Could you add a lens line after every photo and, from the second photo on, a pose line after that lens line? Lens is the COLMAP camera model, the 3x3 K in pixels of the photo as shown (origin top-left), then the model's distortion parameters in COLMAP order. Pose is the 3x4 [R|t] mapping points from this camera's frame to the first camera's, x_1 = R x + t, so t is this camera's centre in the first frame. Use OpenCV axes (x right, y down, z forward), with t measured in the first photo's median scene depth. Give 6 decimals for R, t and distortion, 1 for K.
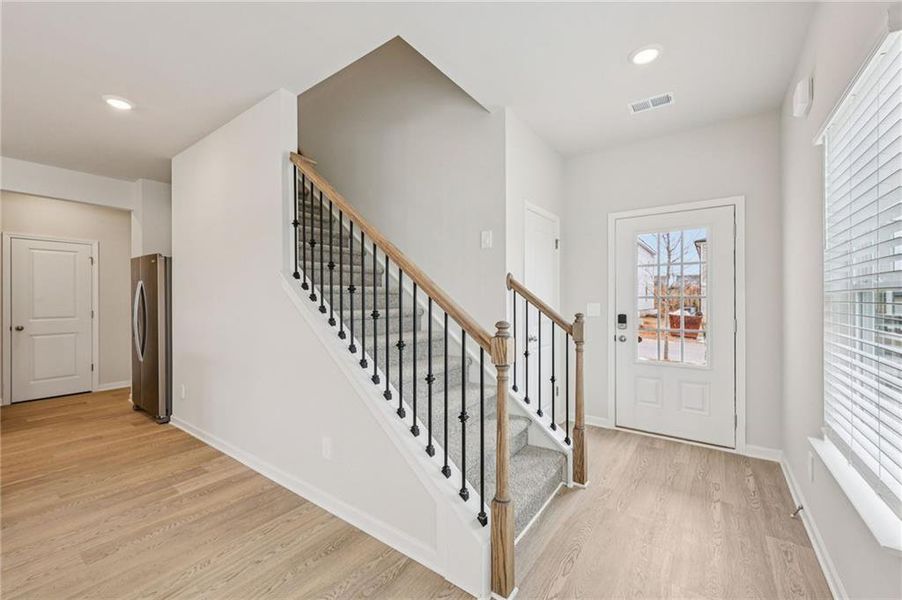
lens RADIAL K [[360.6, 0, 449.9], [0, 360.6, 300.2], [0, 0, 1]] dist [0.002297, 0.000233]
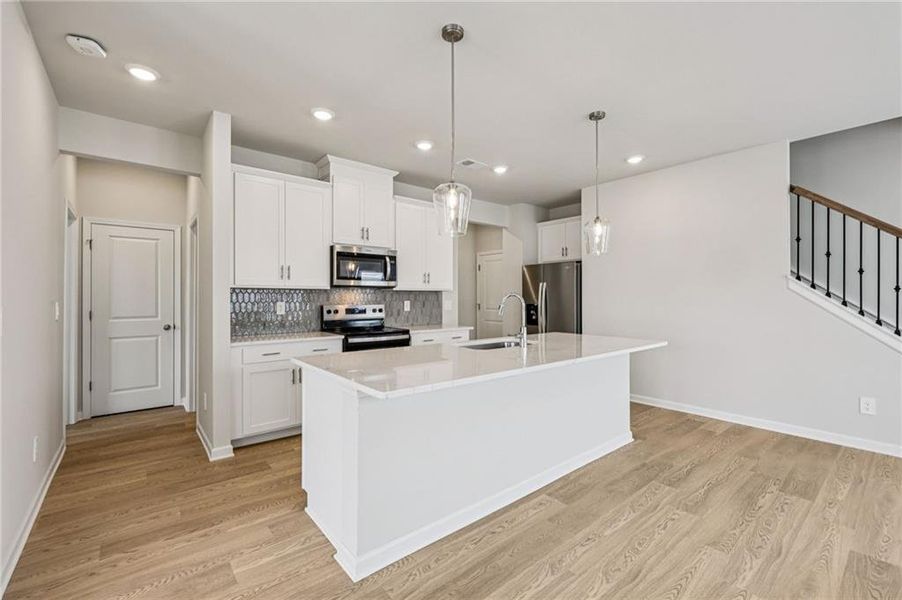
lens RADIAL K [[385.7, 0, 449.8], [0, 385.7, 297.2], [0, 0, 1]] dist [-0.000295, -0.000133]
pose [[0.968682, 0.001876, -0.248298, -1.270833], [-0.001903, 0.999998, 0.000129, 0.001734], [0.248298, 0.000347, 0.968684, -0.672015]]
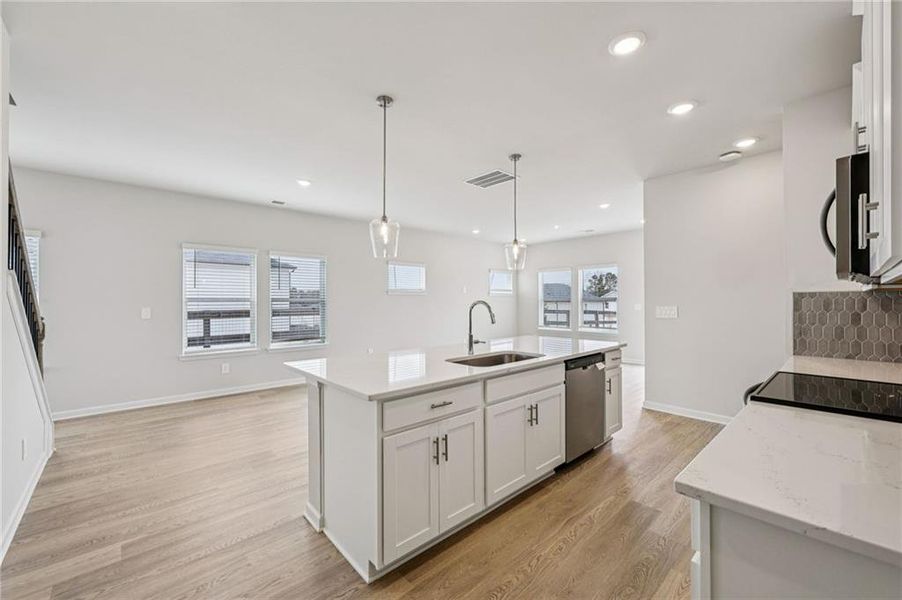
lens RADIAL K [[360.6, 0, 448.4], [0, 360.6, 299.8], [0, 0, 1]] dist [-0.000400, -0.000210]
pose [[-0.979368, 0.006115, 0.201993, -1.492062], [0.005288, 0.999975, -0.004632, -0.009132], [-0.202016, -0.003468, -0.979376, 1.503117]]
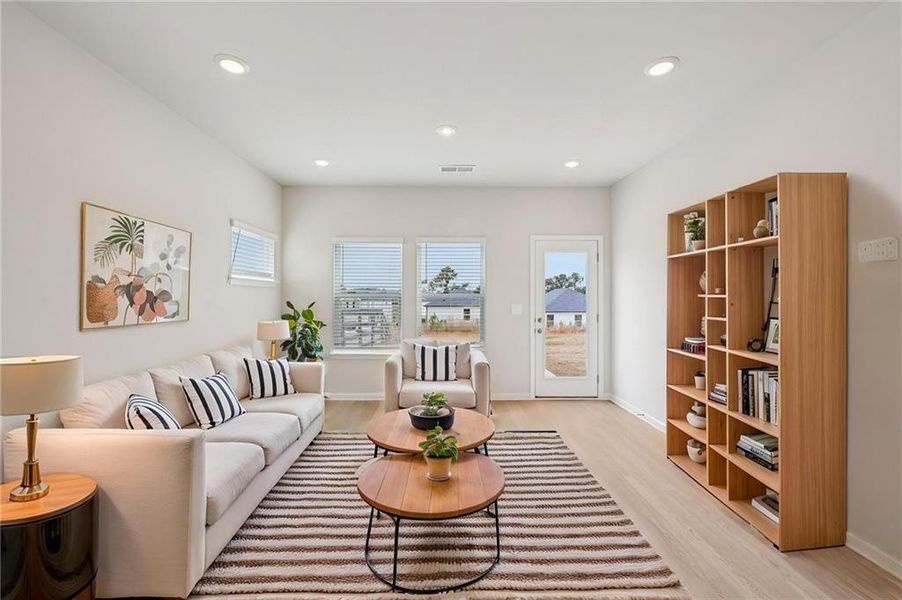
lens RADIAL K [[360.6, 0, 448.4], [0, 360.6, 299.8], [0, 0, 1]] dist [-0.000400, -0.000210]
pose [[-0.806192, 0.001428, -0.591652, -1.045464], [-0.000560, 0.999995, 0.003176, -0.010237], [0.591653, 0.002892, -0.806187, -0.323873]]
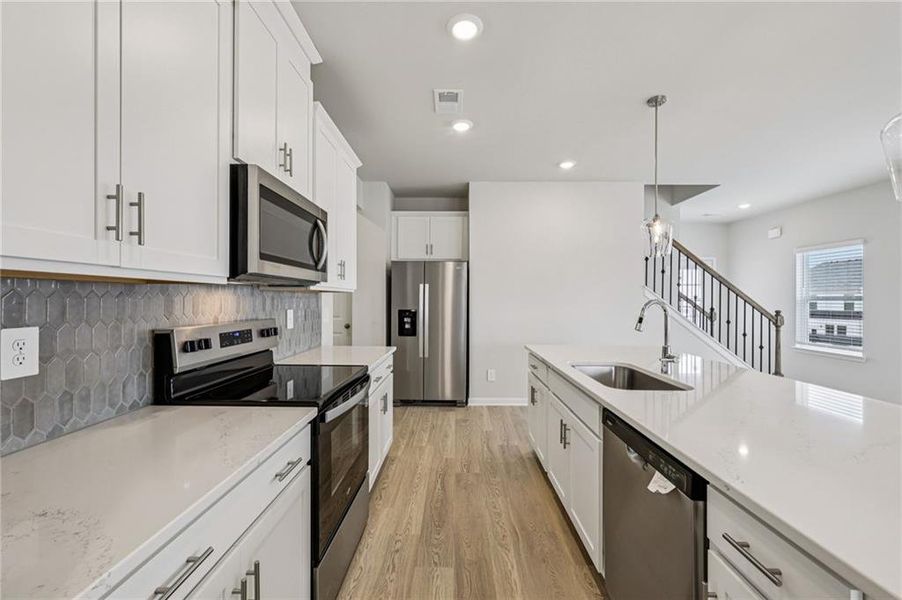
lens RADIAL K [[360.6, 0, 448.4], [0, 360.6, 299.8], [0, 0, 1]] dist [-0.000400, -0.000210]
pose [[0.820402, 0.004138, 0.571772, -2.153538], [-0.005931, 0.999982, 0.001273, -0.009359], [-0.571756, -0.004435, 0.820412, 0.096443]]
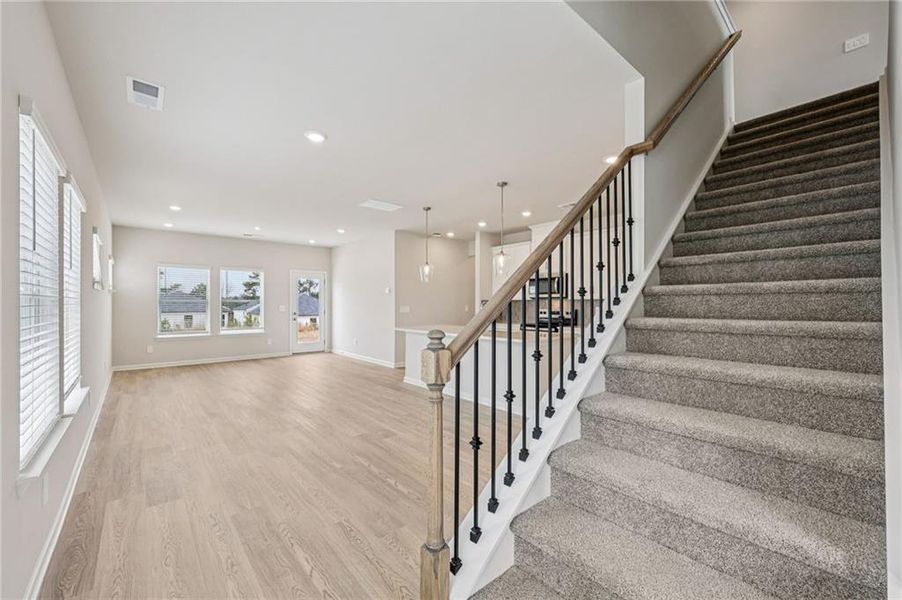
lens RADIAL K [[366.5, 0, 450.4], [0, 366.5, 304.6], [0, 0, 1]] dist [-0.000420, -0.000193]
pose [[-0.230657, 0.001551, -0.973034, 0.572381], [-0.000496, 0.999998, 0.001711, 0.000933], [0.973035, 0.000877, -0.230655, 0.738882]]
